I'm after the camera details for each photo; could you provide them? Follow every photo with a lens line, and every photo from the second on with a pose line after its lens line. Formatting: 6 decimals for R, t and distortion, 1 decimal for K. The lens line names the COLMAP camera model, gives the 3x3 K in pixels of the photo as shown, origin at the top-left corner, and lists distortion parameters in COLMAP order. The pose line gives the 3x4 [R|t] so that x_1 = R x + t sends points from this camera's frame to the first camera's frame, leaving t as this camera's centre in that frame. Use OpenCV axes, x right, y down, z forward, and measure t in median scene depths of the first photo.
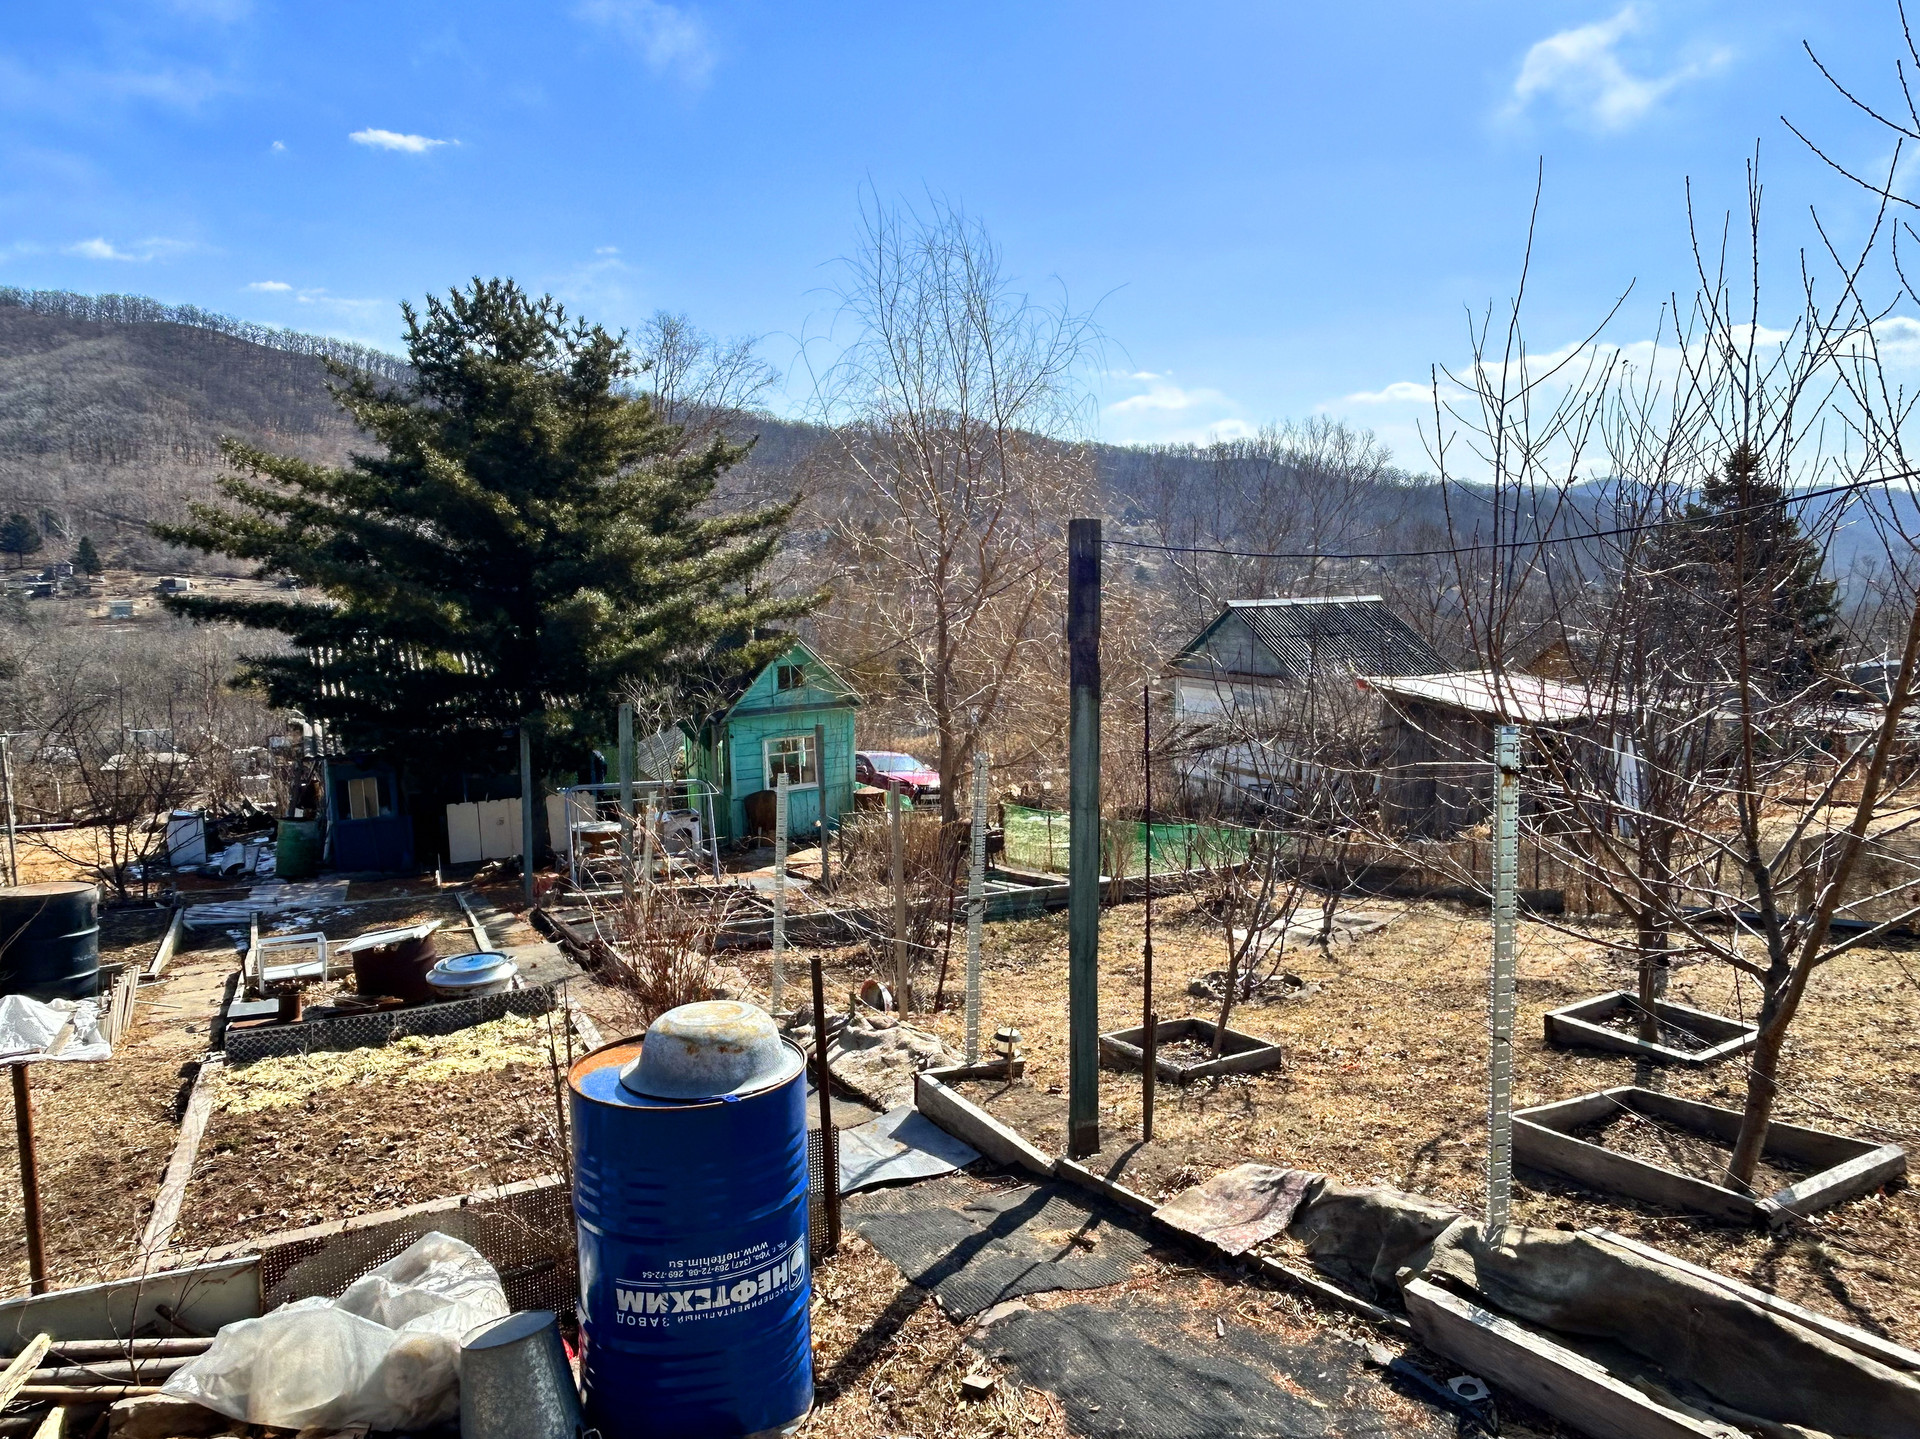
lens RADIAL K [[1299.4, 0, 960.0], [0, 1299.4, 719.5], [0, 0, 1]] dist [-0.004971, -0.008479]
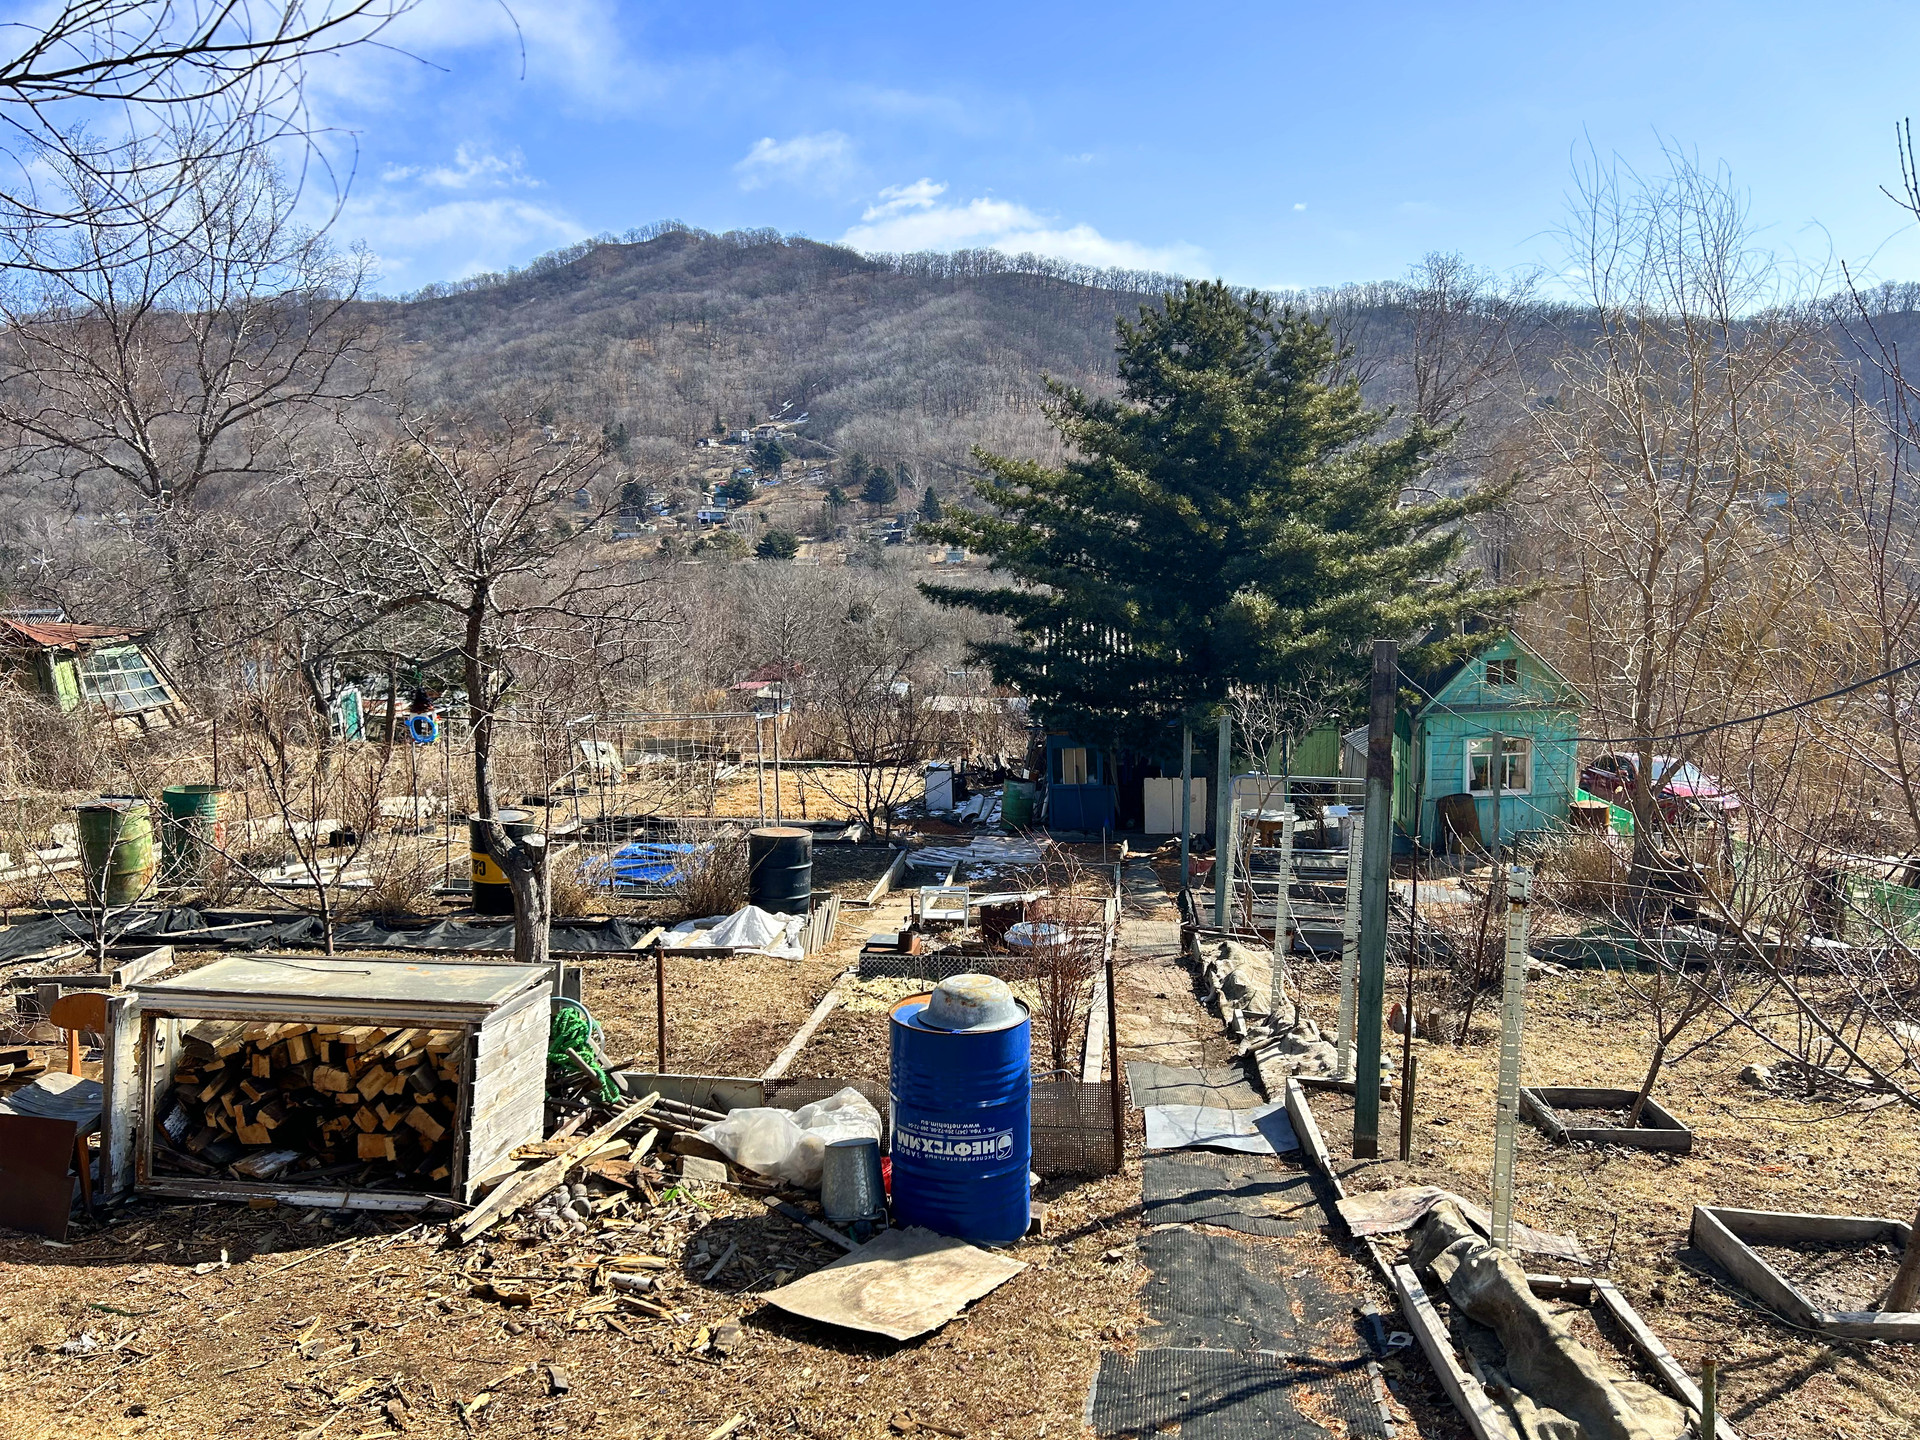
lens RADIAL K [[1462.5, 0, 960.0], [0, 1462.5, 720.0], [0, 0, 1]] dist [0.180441, -0.470334]
pose [[0.836848, 0.068218, -0.543169, 0.150658], [-0.050578, 0.997596, 0.047367, -0.036701], [0.545095, -0.012166, 0.838286, -0.108107]]
